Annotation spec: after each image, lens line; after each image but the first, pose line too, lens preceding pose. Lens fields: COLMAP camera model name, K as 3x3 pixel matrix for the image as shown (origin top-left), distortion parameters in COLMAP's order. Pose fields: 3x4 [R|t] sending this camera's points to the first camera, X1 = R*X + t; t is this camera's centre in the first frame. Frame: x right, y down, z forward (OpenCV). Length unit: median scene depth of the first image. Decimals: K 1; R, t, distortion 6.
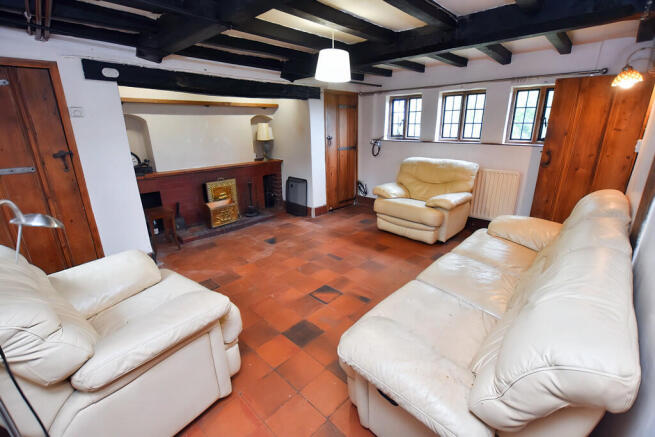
lens RADIAL K [[290.7, 0, 329.5], [0, 290.7, 219.2], [0, 0, 1]] dist [-0.024623, 0.000165]
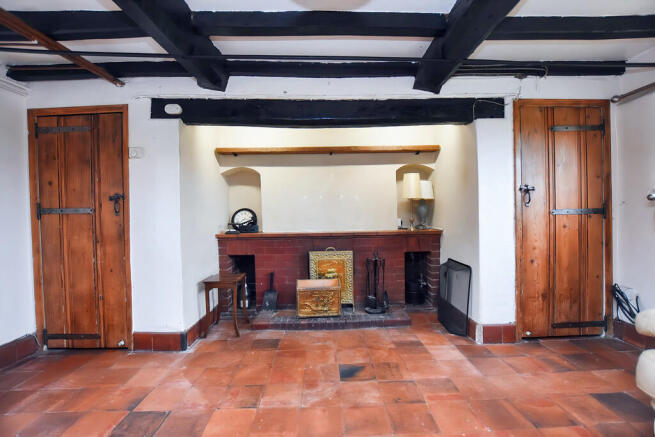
lens RADIAL K [[290.7, 0, 330.4], [0, 290.7, 220.7], [0, 0, 1]] dist [-0.024623, 0.000165]
pose [[0.706125, 0.014430, -0.707940, 0.119435], [-0.207029, 0.960311, -0.186925, -0.069855], [0.677145, 0.278557, 0.681087, 0.479449]]
